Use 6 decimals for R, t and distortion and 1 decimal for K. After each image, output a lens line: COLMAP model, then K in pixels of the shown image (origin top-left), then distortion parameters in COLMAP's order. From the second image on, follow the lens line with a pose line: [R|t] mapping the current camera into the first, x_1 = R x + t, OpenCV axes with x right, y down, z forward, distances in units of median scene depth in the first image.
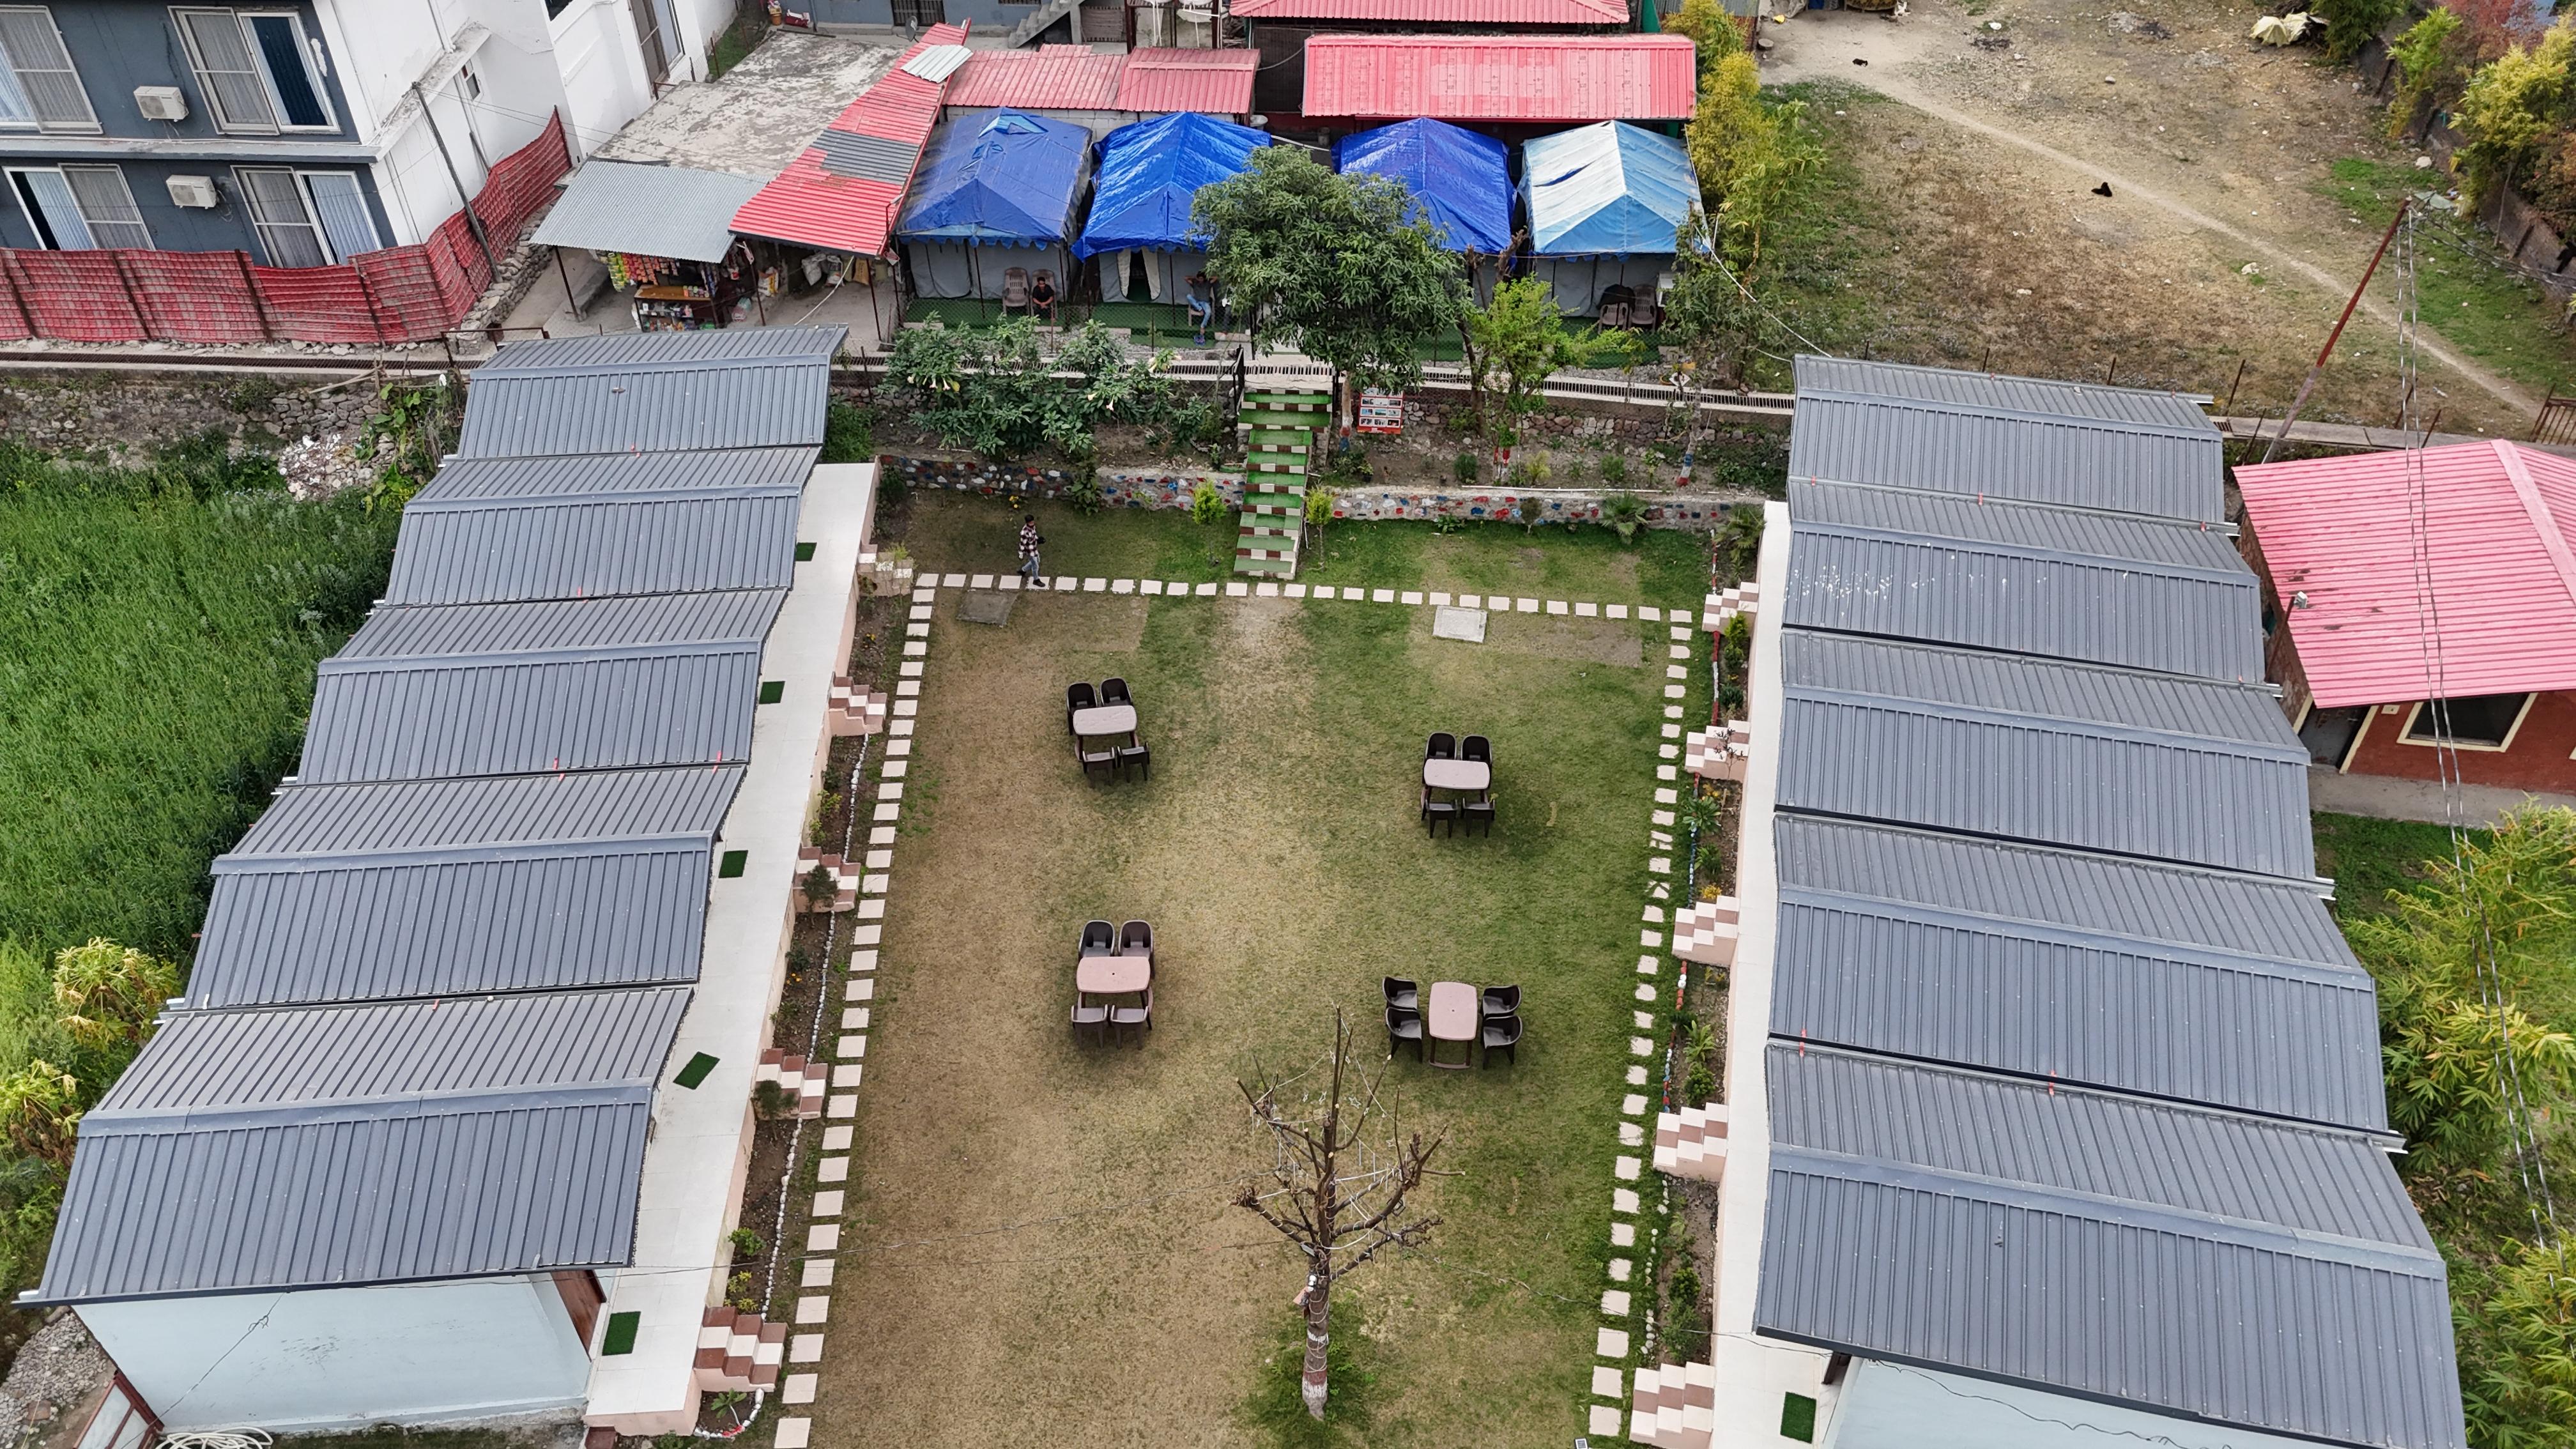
lens RADIAL K [[1813.8, 0, 1288.0], [0, 1813.8, 724.5], [0, 0, 1]] dist [0.087426, -0.099556]
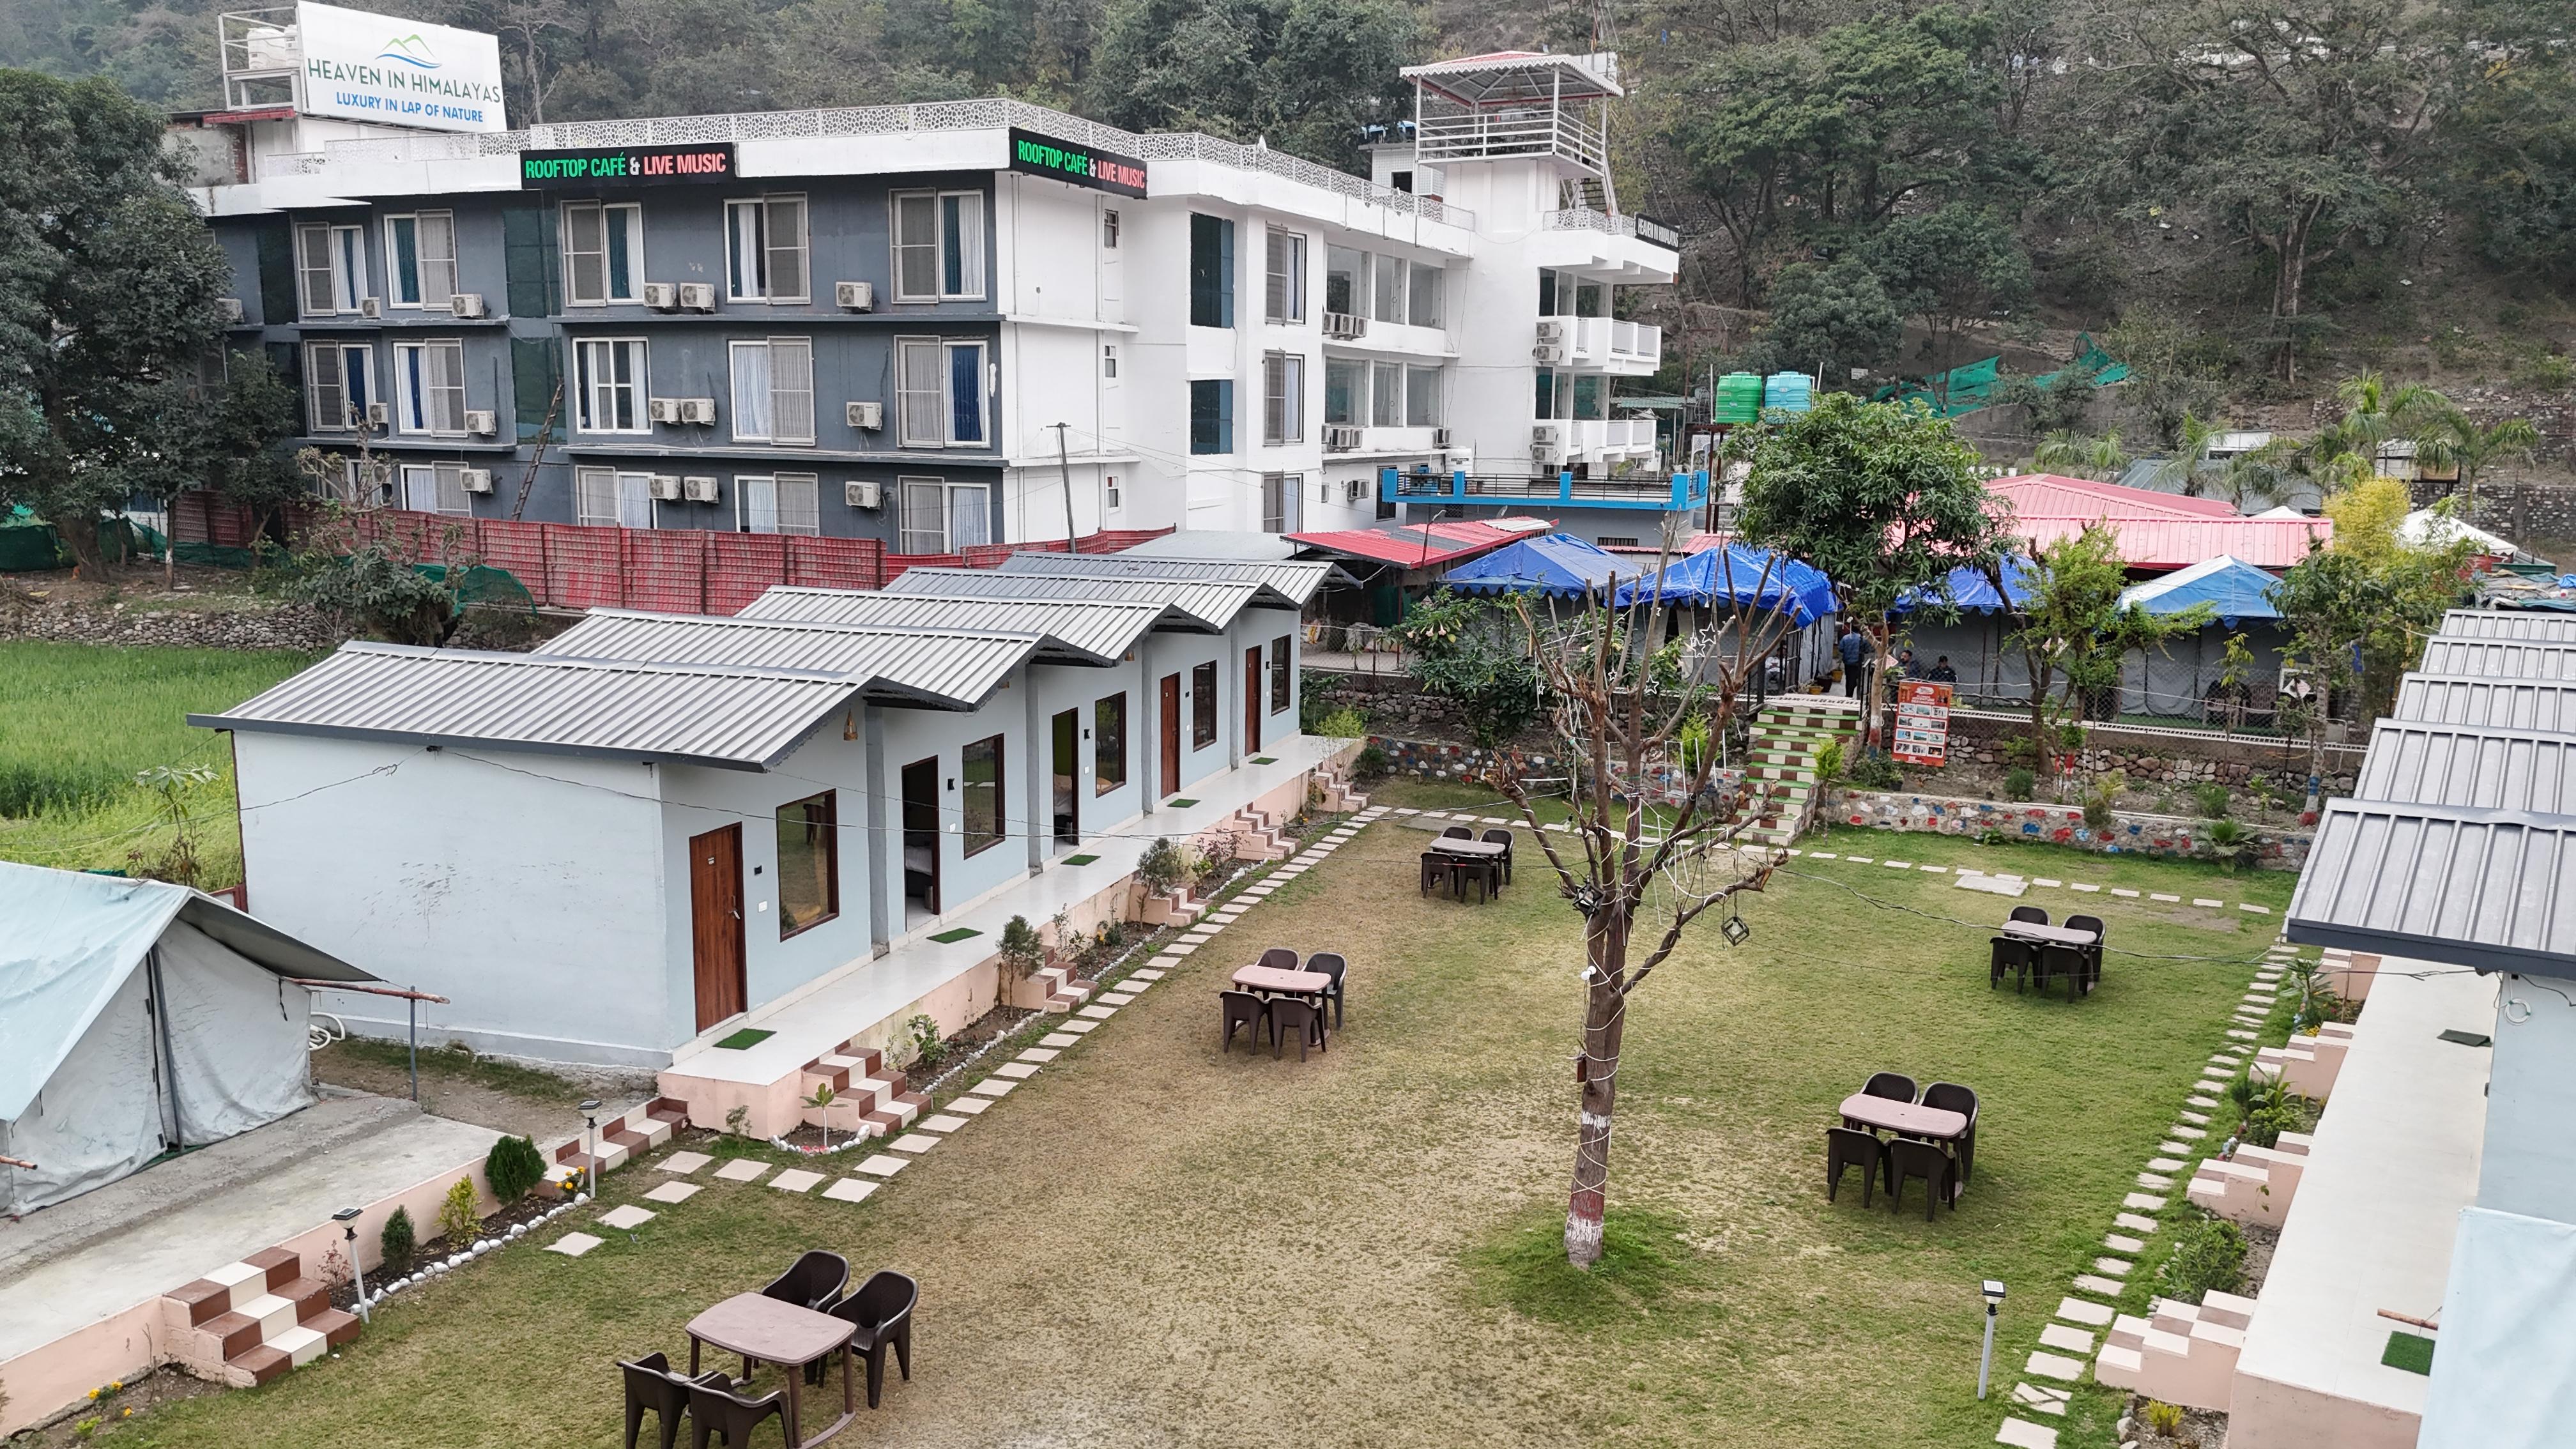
lens RADIAL K [[1866.0, 0, 1288.0], [0, 1866.0, 724.5], [0, 0, 1]] dist [0.009923, -0.000080]
pose [[0.933453, 0.072128, -0.351374, 0.084947], [-0.246917, 0.839754, -0.483575, 0.343051], [0.260188, 0.538154, 0.801681, 0.204093]]
